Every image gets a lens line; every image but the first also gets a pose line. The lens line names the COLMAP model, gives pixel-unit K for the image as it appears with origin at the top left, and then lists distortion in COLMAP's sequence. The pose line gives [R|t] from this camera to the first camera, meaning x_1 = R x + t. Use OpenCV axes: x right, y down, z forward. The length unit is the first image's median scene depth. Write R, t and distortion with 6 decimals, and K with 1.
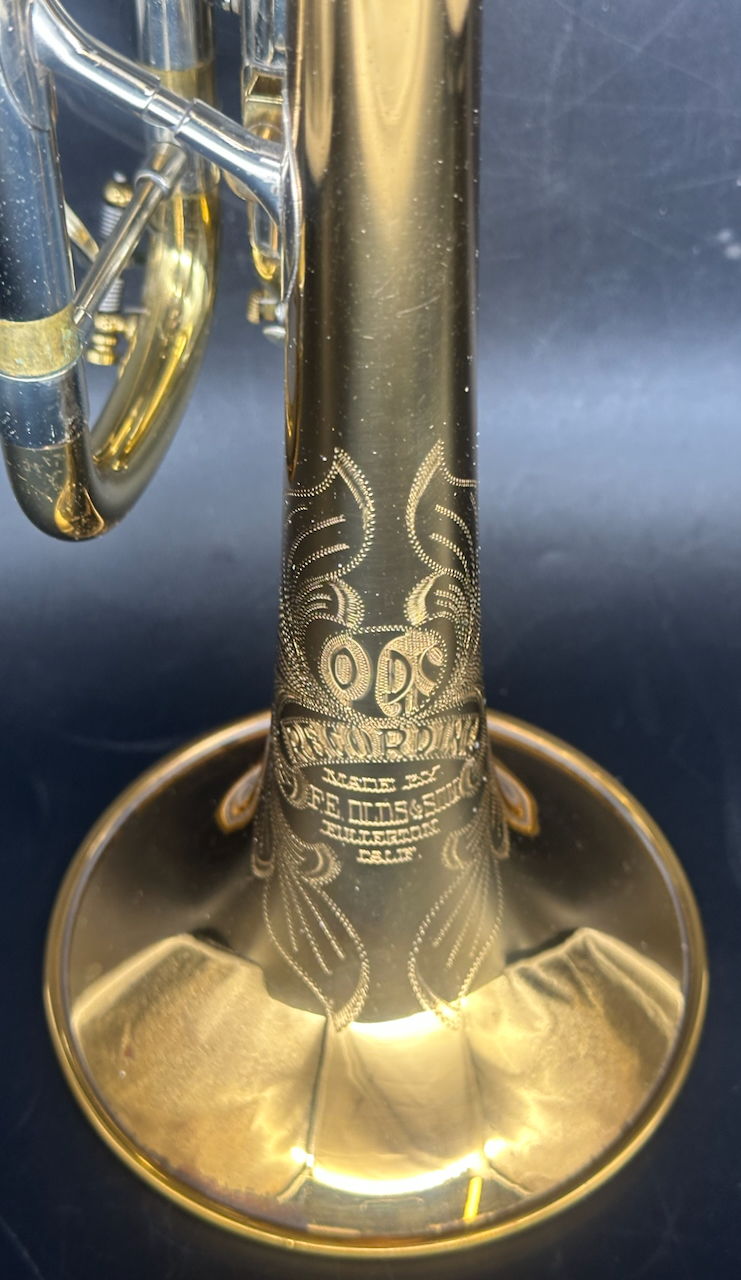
lens RADIAL K [[1731.2, 0, 373.0], [0, 1731.2, 639.4], [0, 0, 1]] dist [0.045792, 0.000000]
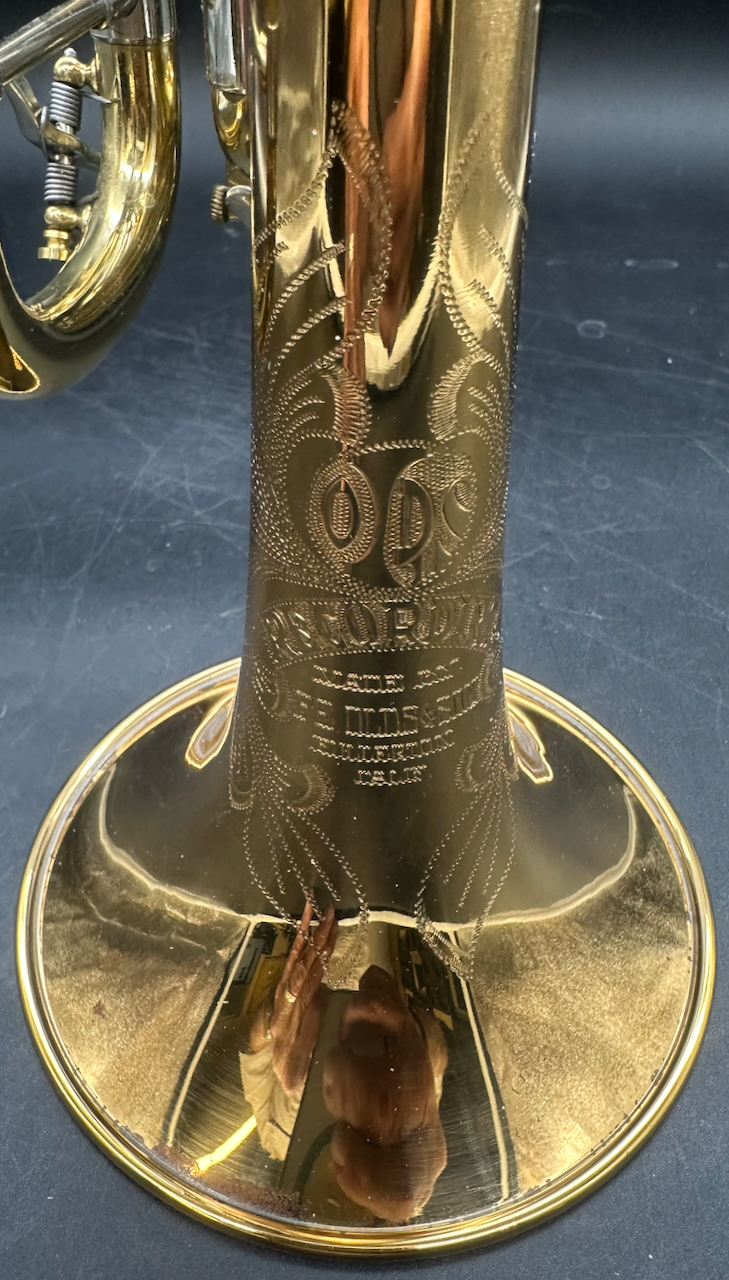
lens RADIAL K [[1085.7, 0, 357.8], [0, 1085.7, 641.3], [0, 0, 1]] dist [-0.013333, -0.000916]
pose [[0.998920, -0.026988, 0.037810, -0.026617], [0.028249, 0.999049, -0.033226, 0.080653], [-0.036877, 0.034259, 0.998732, 0.503427]]
